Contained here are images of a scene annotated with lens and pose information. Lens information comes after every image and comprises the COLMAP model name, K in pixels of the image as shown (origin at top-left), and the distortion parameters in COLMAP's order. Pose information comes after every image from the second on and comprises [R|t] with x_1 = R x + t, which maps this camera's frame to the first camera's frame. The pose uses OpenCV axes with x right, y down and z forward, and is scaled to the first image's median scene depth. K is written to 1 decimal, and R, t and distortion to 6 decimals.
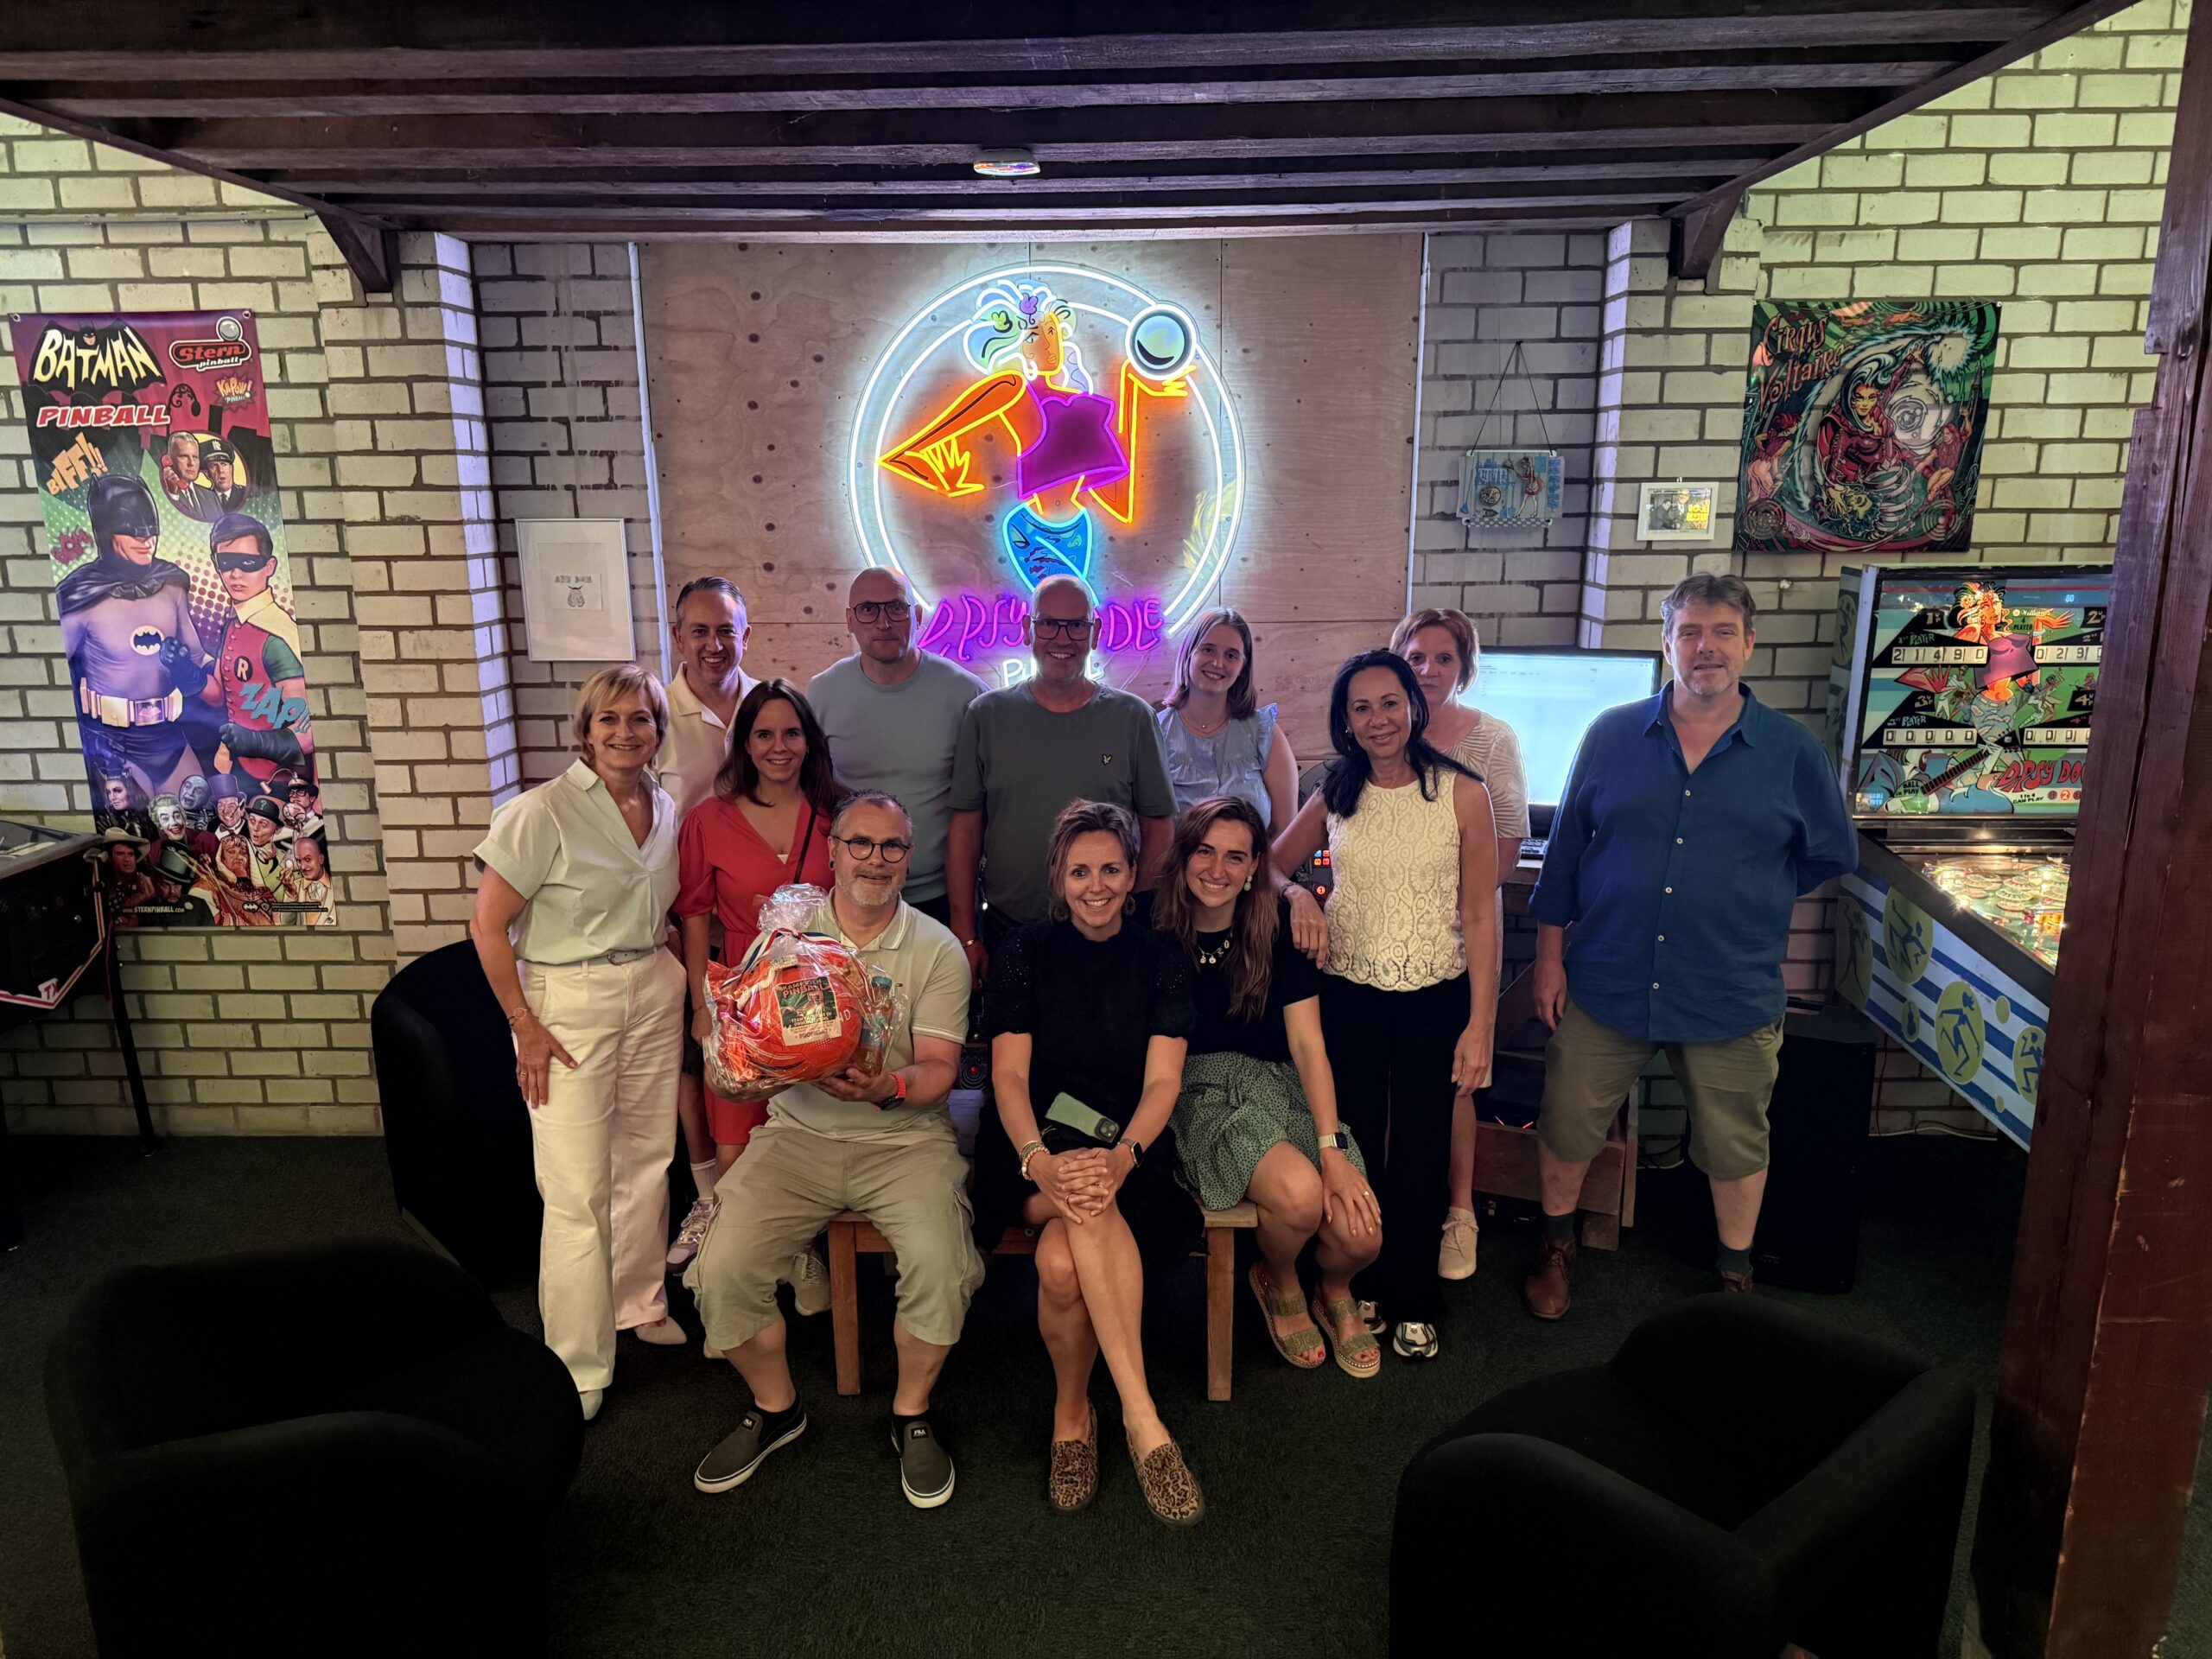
lens RADIAL K [[1565.0, 0, 1102.5], [0, 1565.0, 841.9], [0, 0, 1]] dist [0.005070, -0.007236]
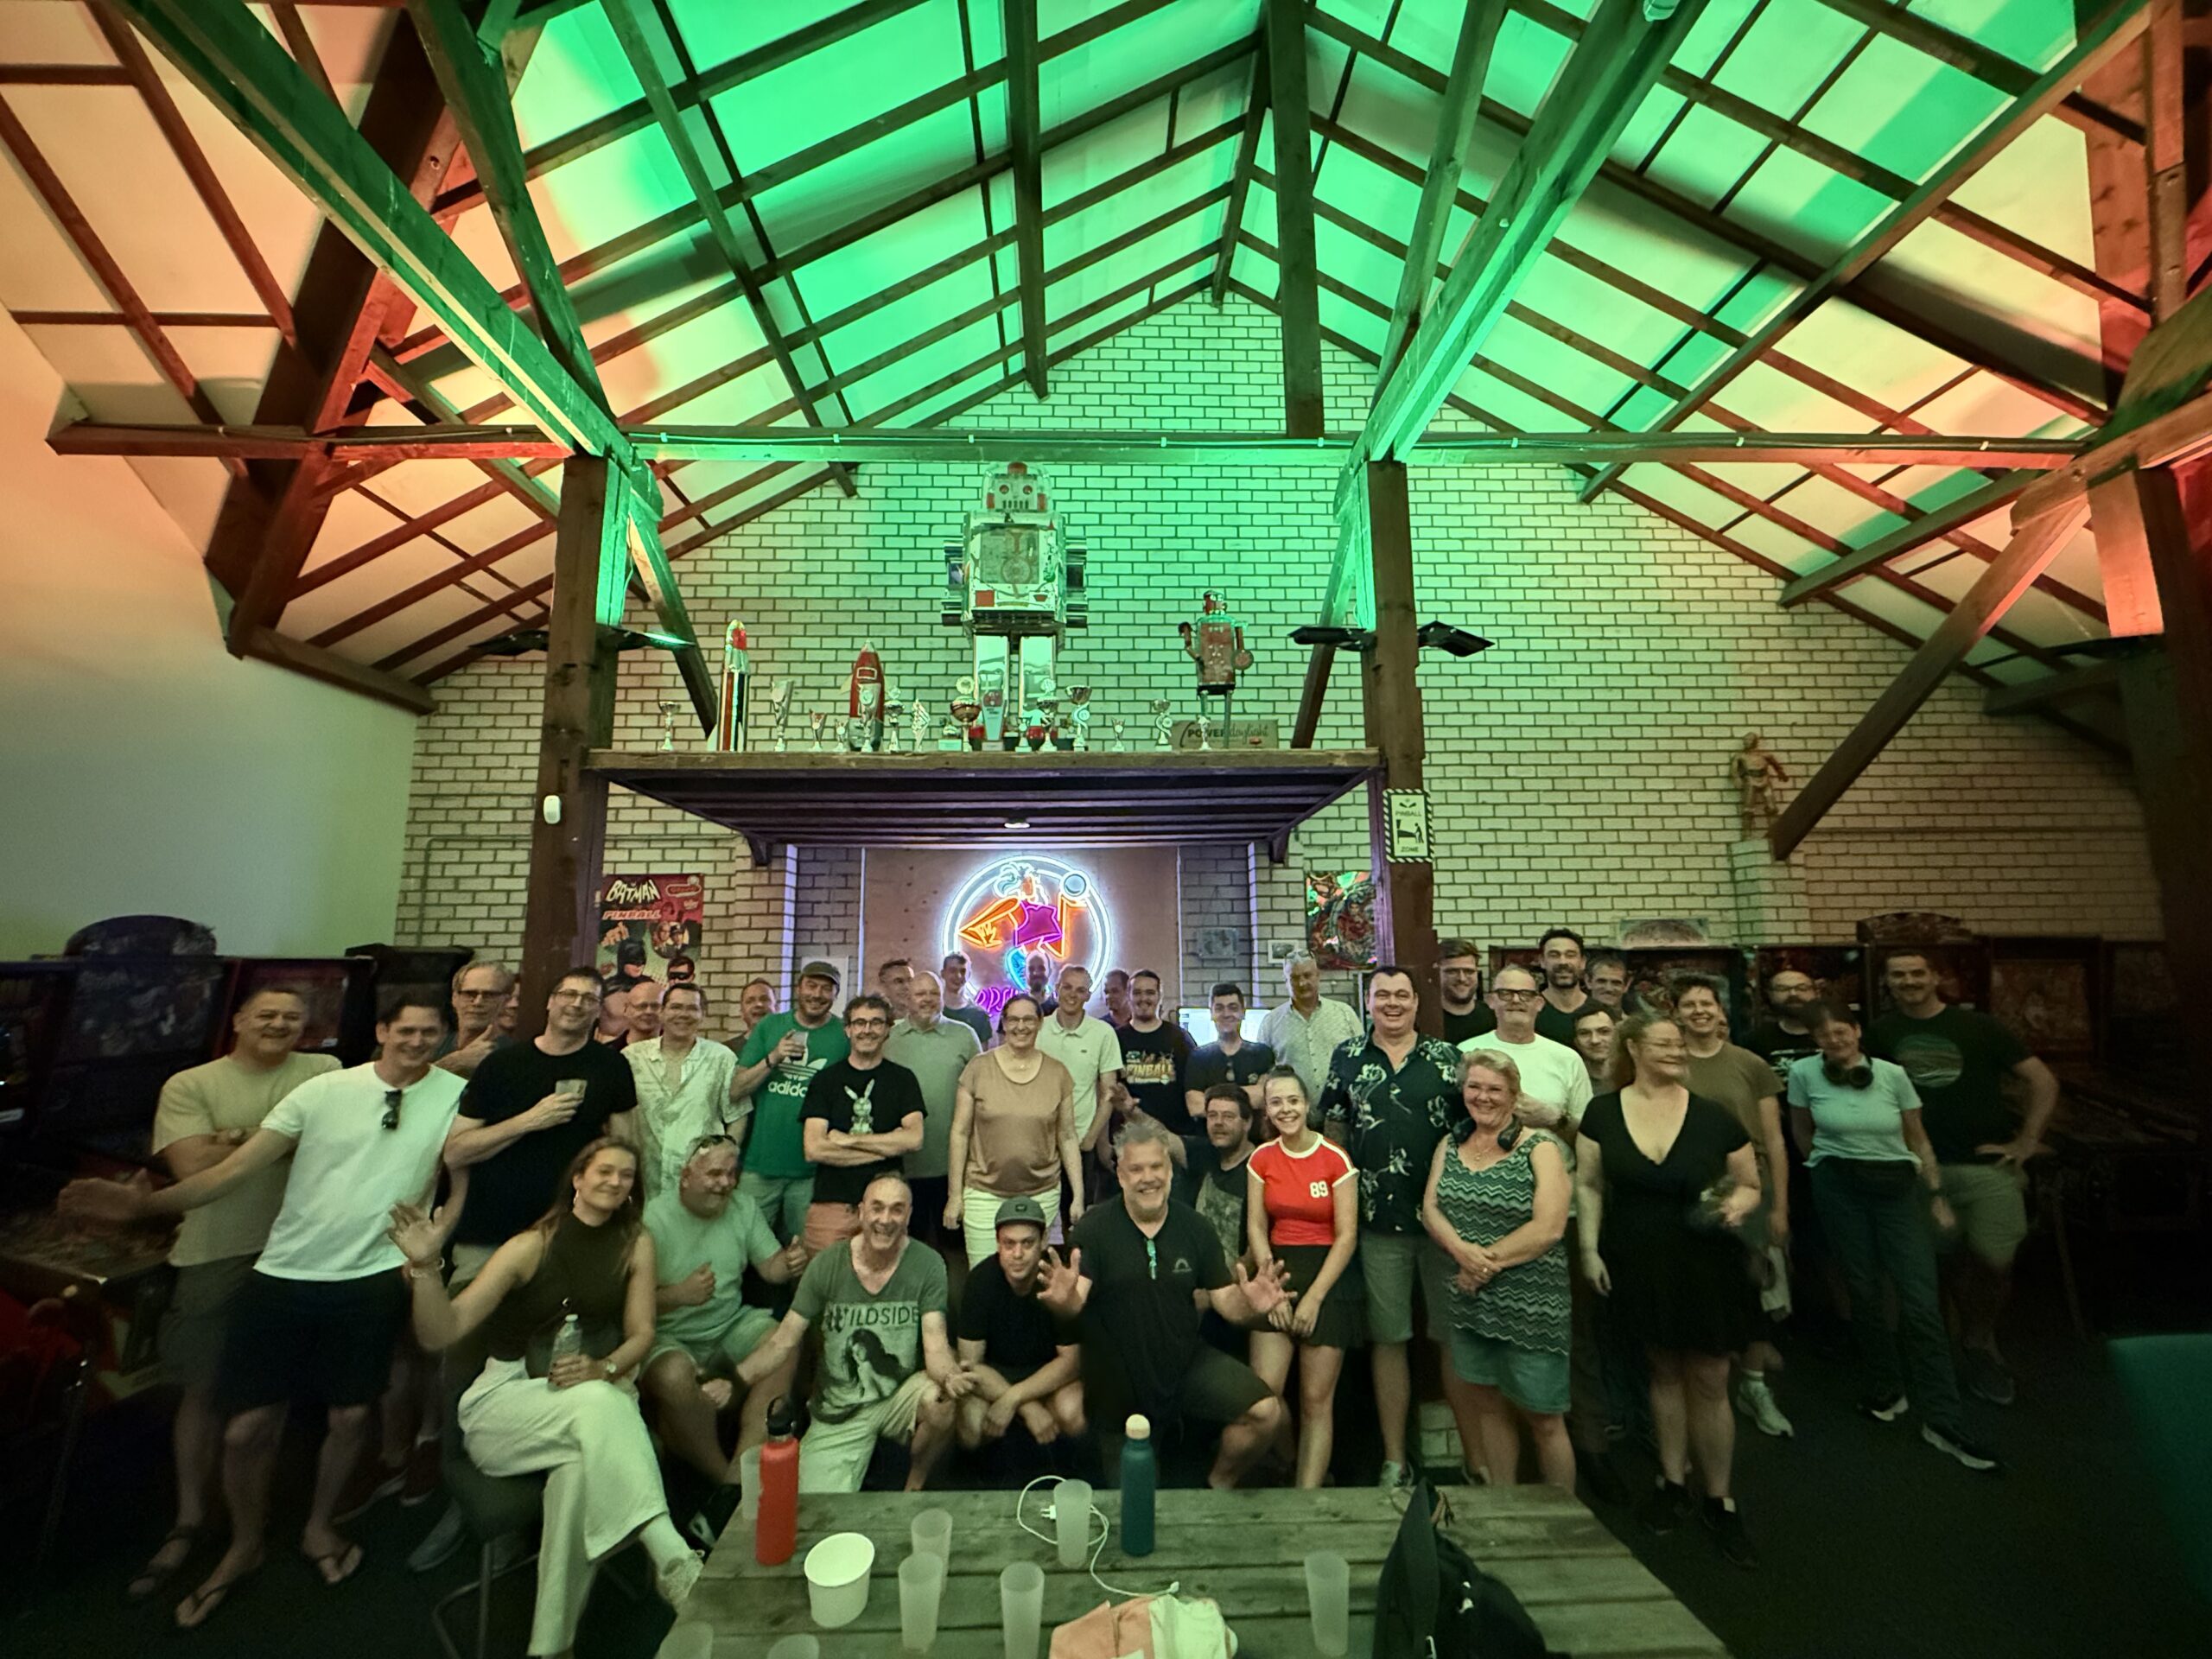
lens RADIAL K [[875.8, 0, 1097.9], [0, 875.8, 831.9], [0, 0, 1]] dist [0.000147, -0.000256]
pose [[0.998723, 0.005274, 0.050248, 0.003870], [0.013792, 0.928308, -0.371557, 0.117693], [-0.048605, 0.371775, 0.927049, -0.322940]]
